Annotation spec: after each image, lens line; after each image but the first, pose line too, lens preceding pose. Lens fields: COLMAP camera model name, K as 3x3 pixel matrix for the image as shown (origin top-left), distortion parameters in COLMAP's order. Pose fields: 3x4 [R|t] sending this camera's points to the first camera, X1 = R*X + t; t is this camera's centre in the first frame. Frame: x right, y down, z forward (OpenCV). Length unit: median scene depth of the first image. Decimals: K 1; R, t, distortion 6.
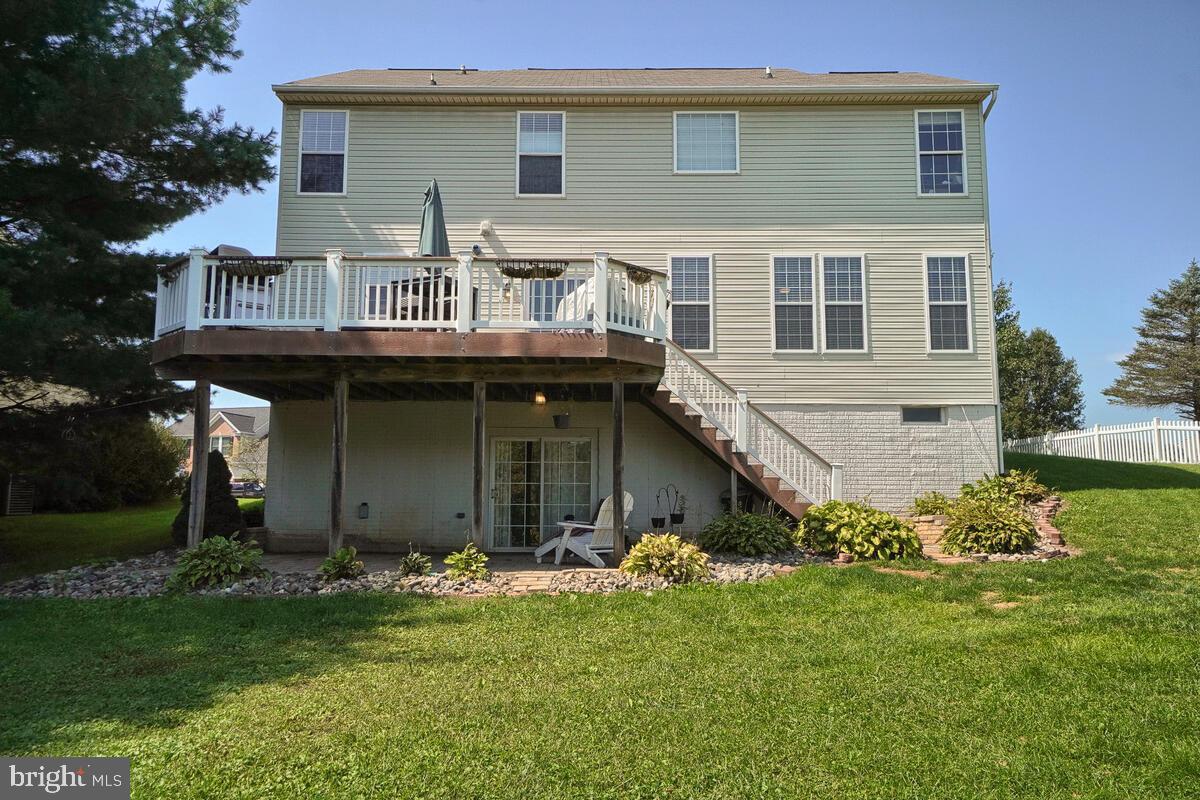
lens RADIAL K [[897.6, 0, 596.0], [0, 897.6, 401.0], [0, 0, 1]] dist [0.032762, 0.003363]
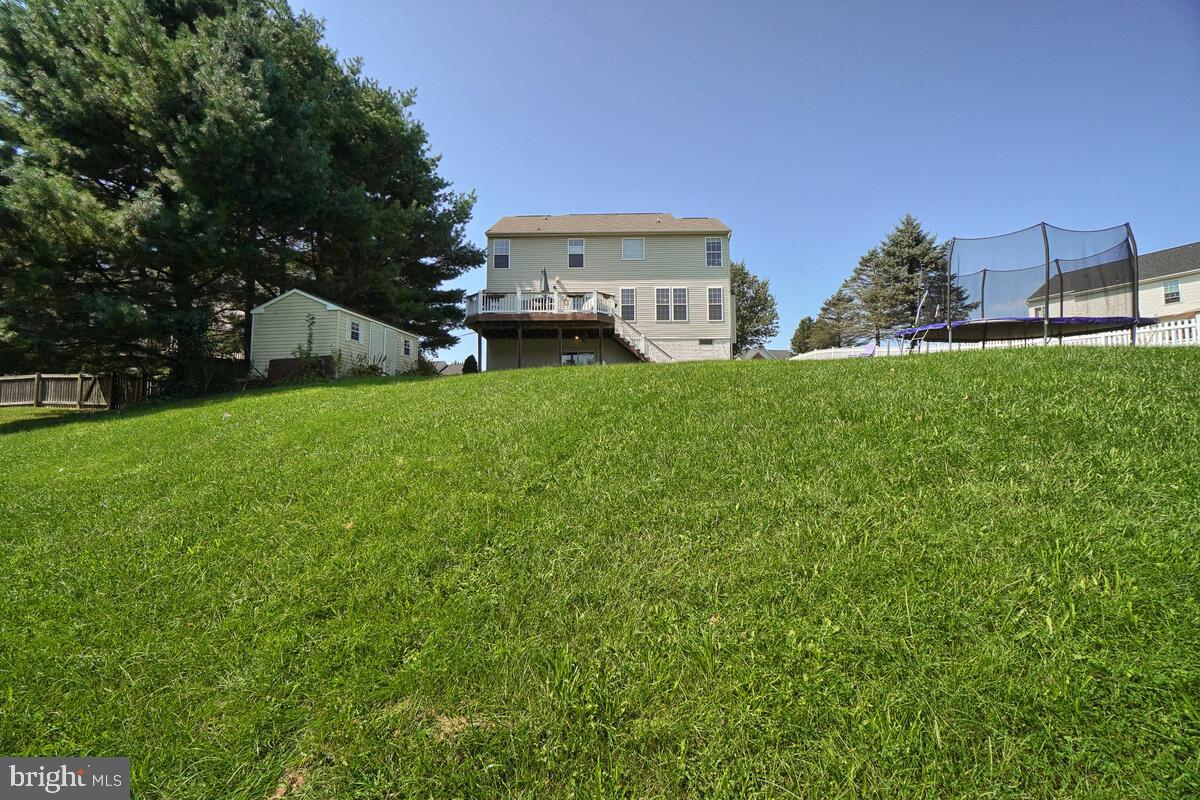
lens RADIAL K [[539.9, 0, 594.1], [0, 539.9, 391.4], [0, 0, 1]] dist [-0.002900, 0.002088]
pose [[0.999796, -0.005649, -0.019397, 0.028336], [0.006561, 0.998861, 0.047272, 0.089700], [0.019108, -0.047390, 0.998694, -0.777482]]
